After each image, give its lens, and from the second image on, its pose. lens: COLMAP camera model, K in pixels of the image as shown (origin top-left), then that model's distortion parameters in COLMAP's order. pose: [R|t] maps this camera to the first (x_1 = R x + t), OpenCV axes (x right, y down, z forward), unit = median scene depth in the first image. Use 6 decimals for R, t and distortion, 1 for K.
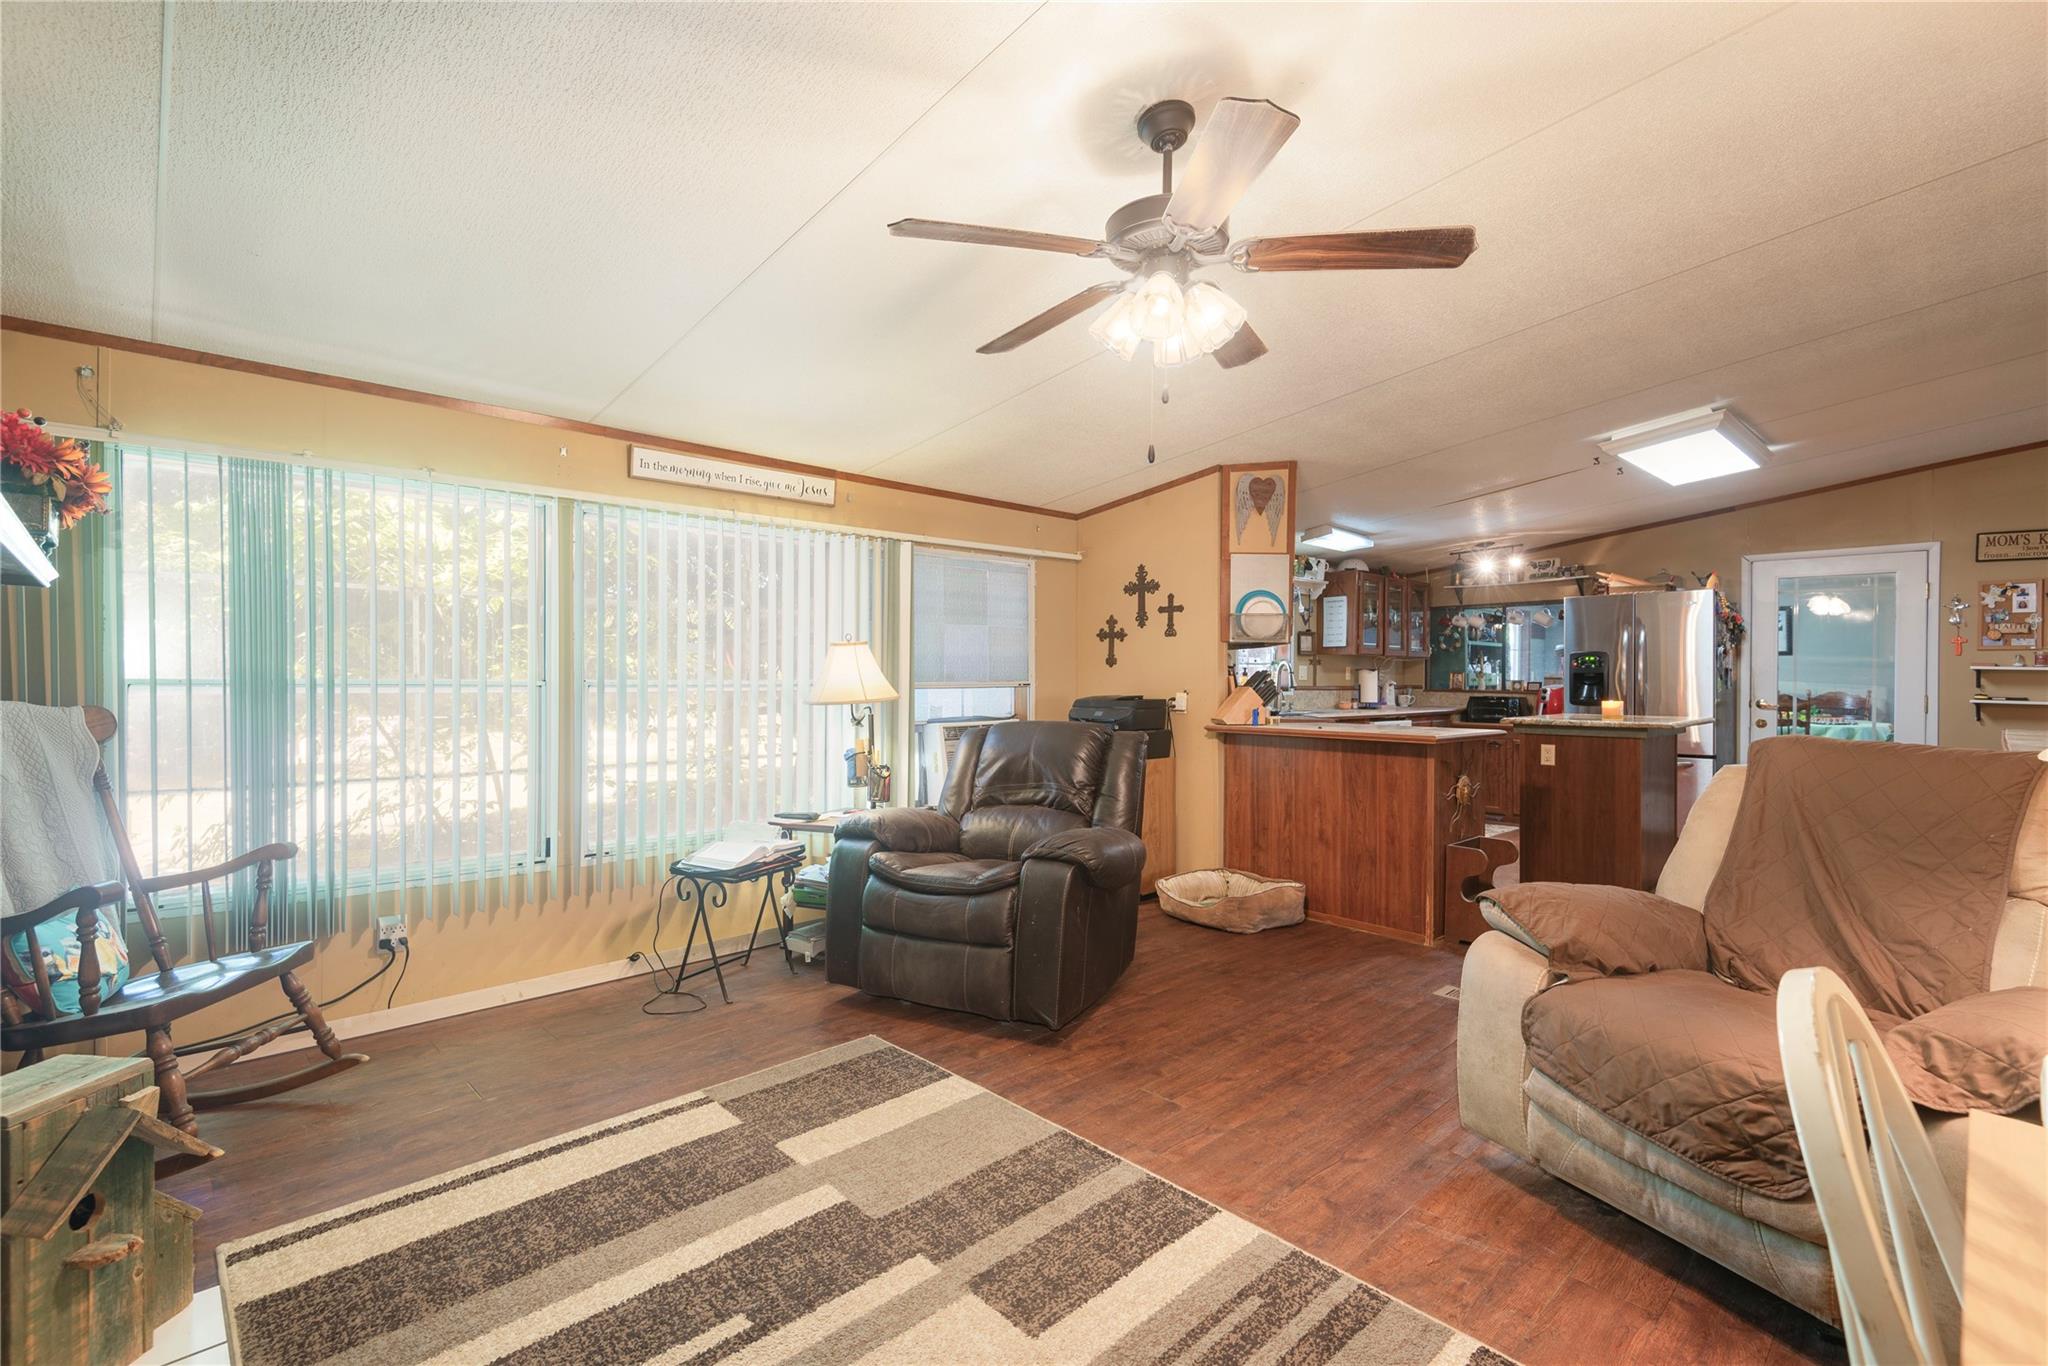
lens RADIAL K [[921.1, 0, 1022.9], [0, 921.1, 680.8], [0, 0, 1]] dist [0.030010, -0.020022]
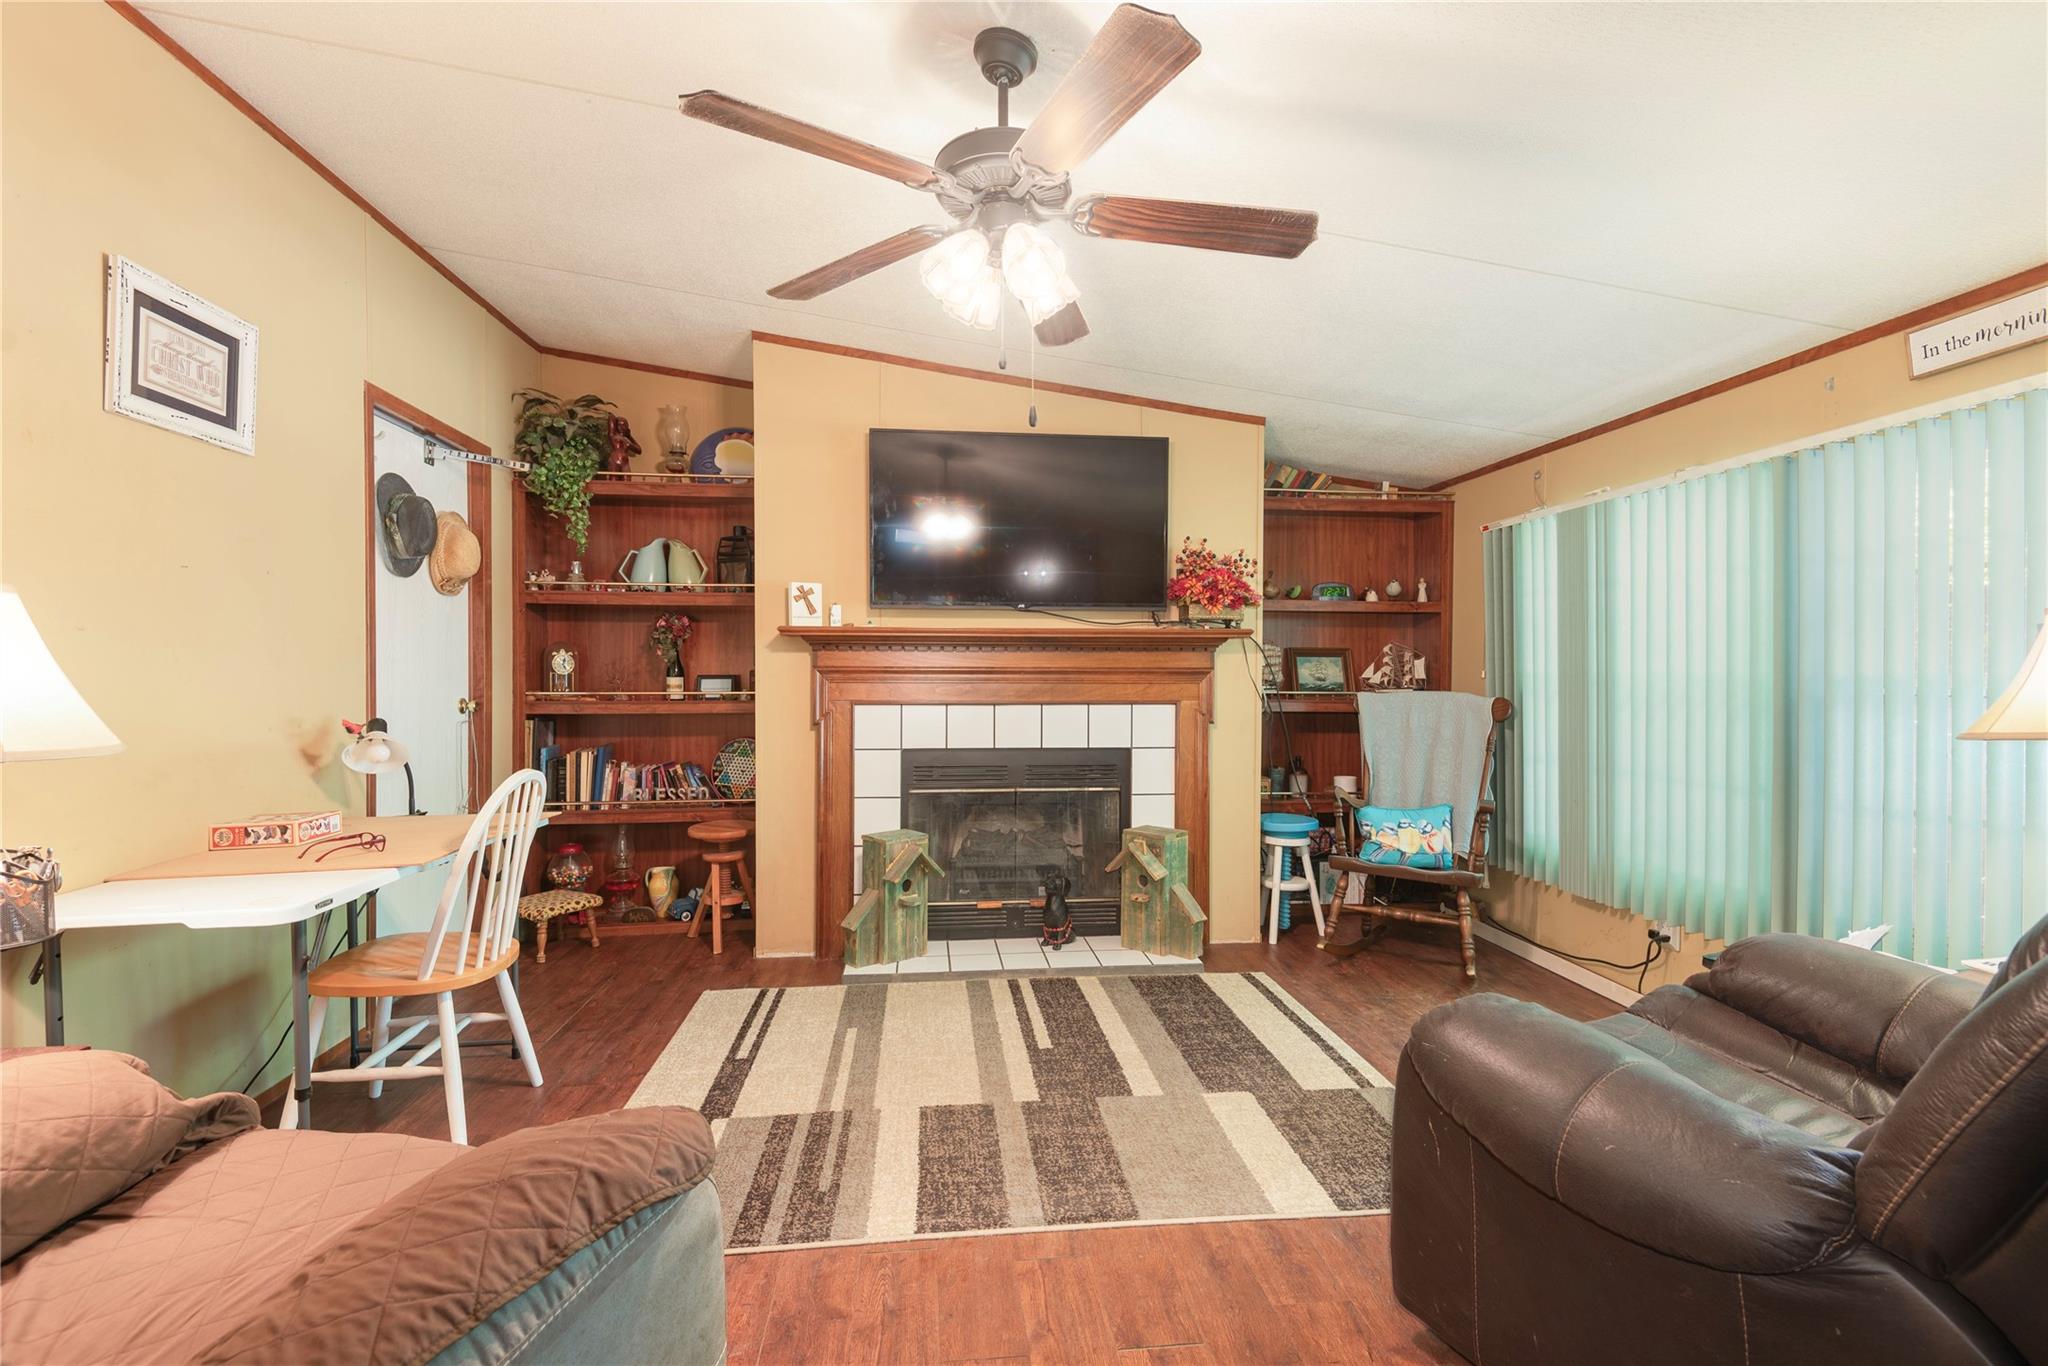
lens RADIAL K [[921.1, 0, 1022.9], [0, 921.1, 680.8], [0, 0, 1]] dist [0.030010, -0.020022]
pose [[-0.611204, 0.001118, -0.791472, 0.943017], [-0.009736, 0.999913, 0.008931, -0.009239], [0.791413, 0.013165, -0.611140, 1.739033]]
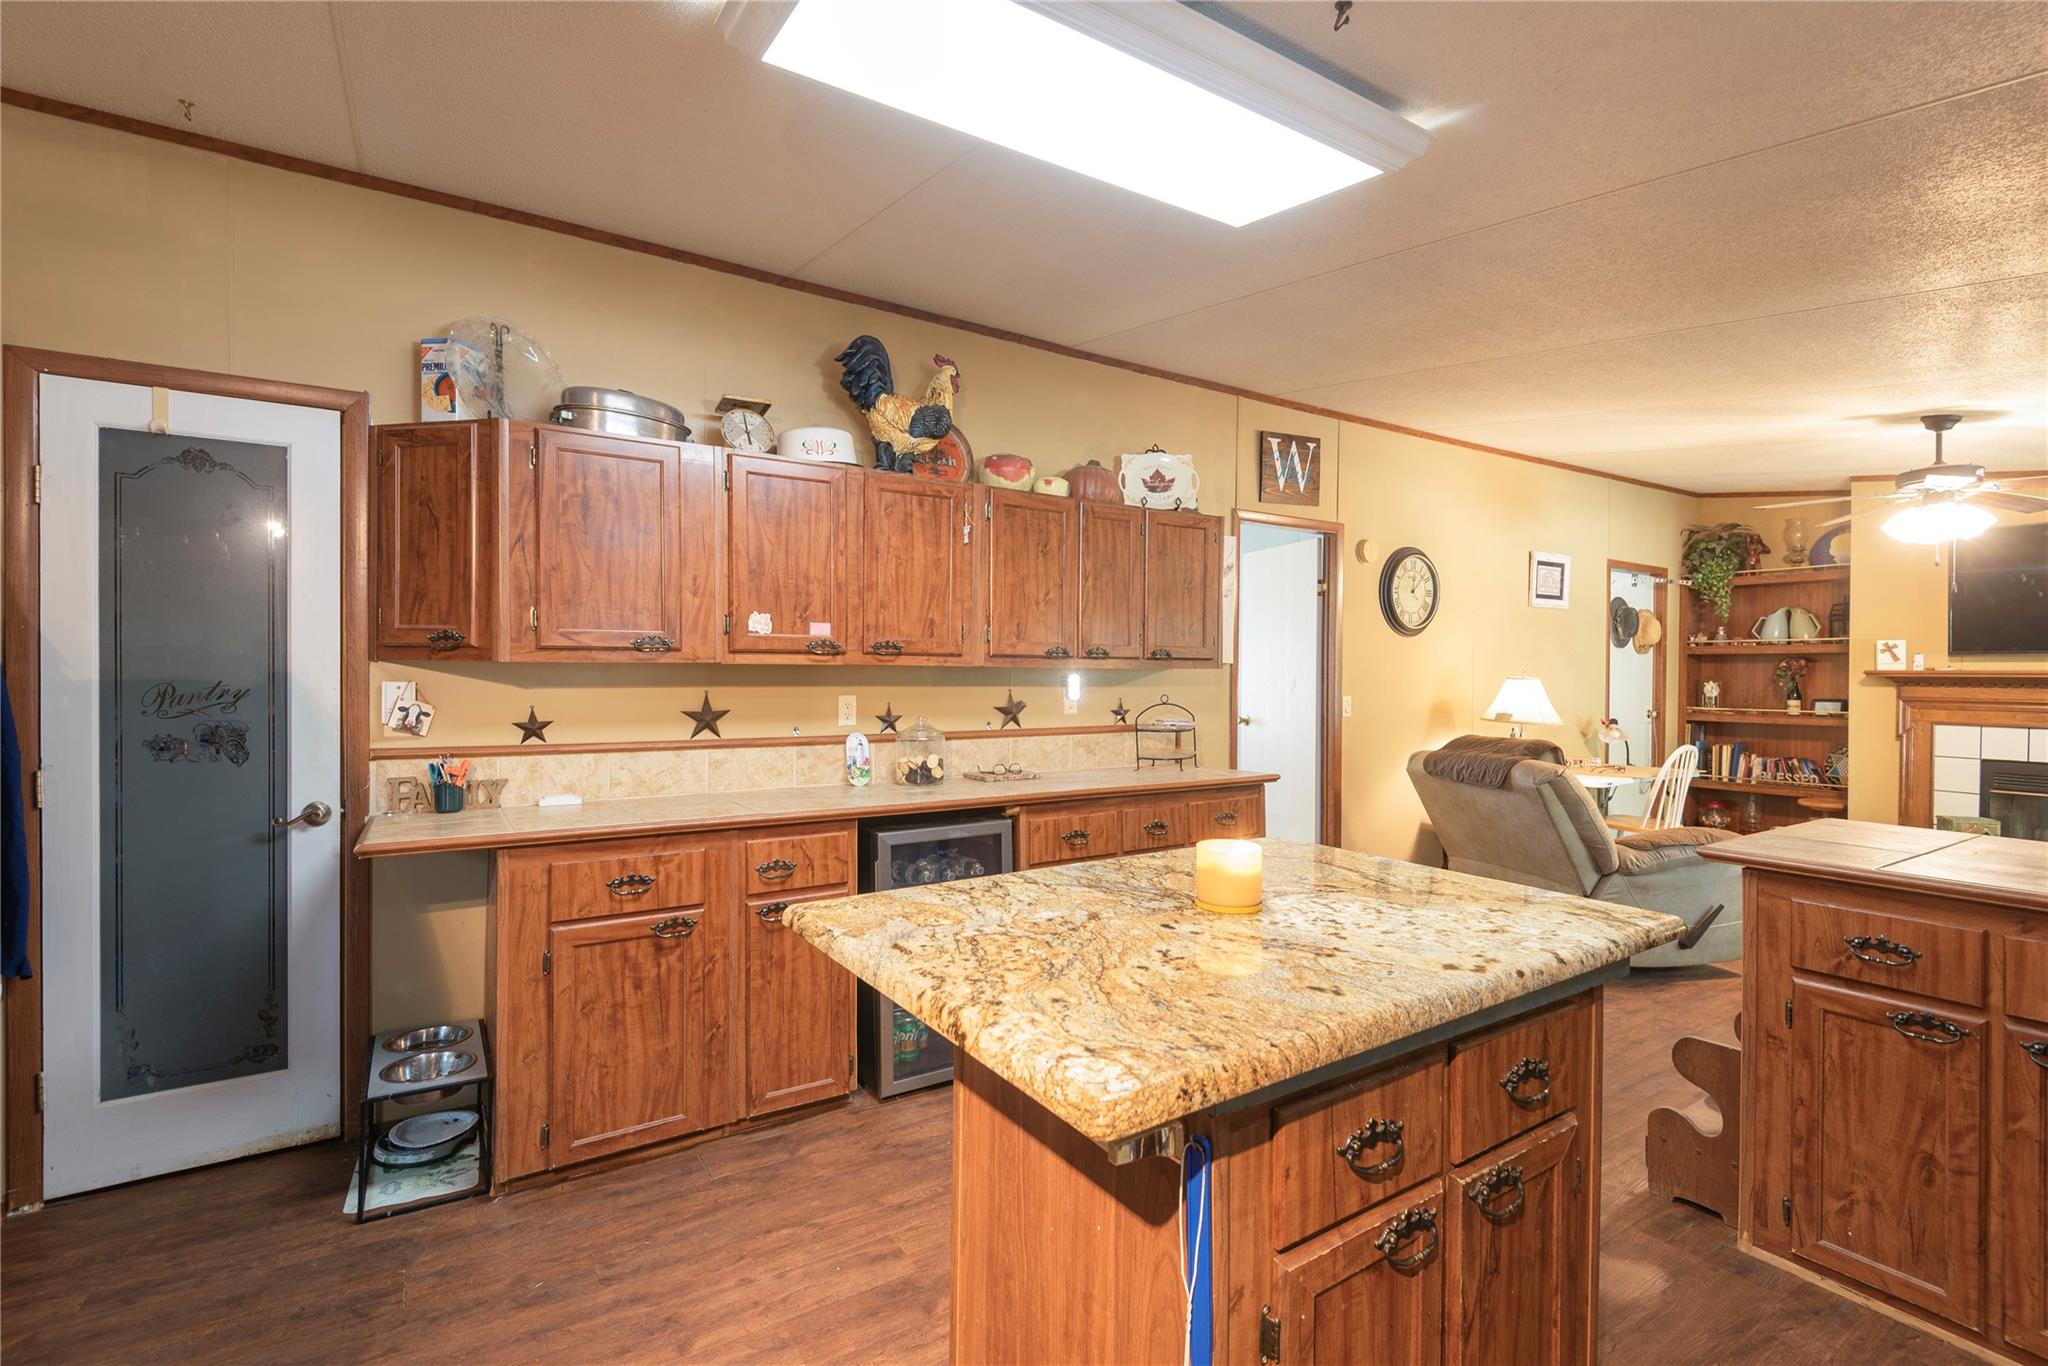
lens RADIAL K [[933.8, 0, 1023.3], [0, 933.8, 679.3], [0, 0, 1]] dist [0.021195, -0.013517]
pose [[-0.981848, -0.012354, 0.189266, 1.784290], [-0.009693, 0.999841, 0.014977, -0.090453], [-0.189421, 0.012870, -0.981812, 3.586239]]
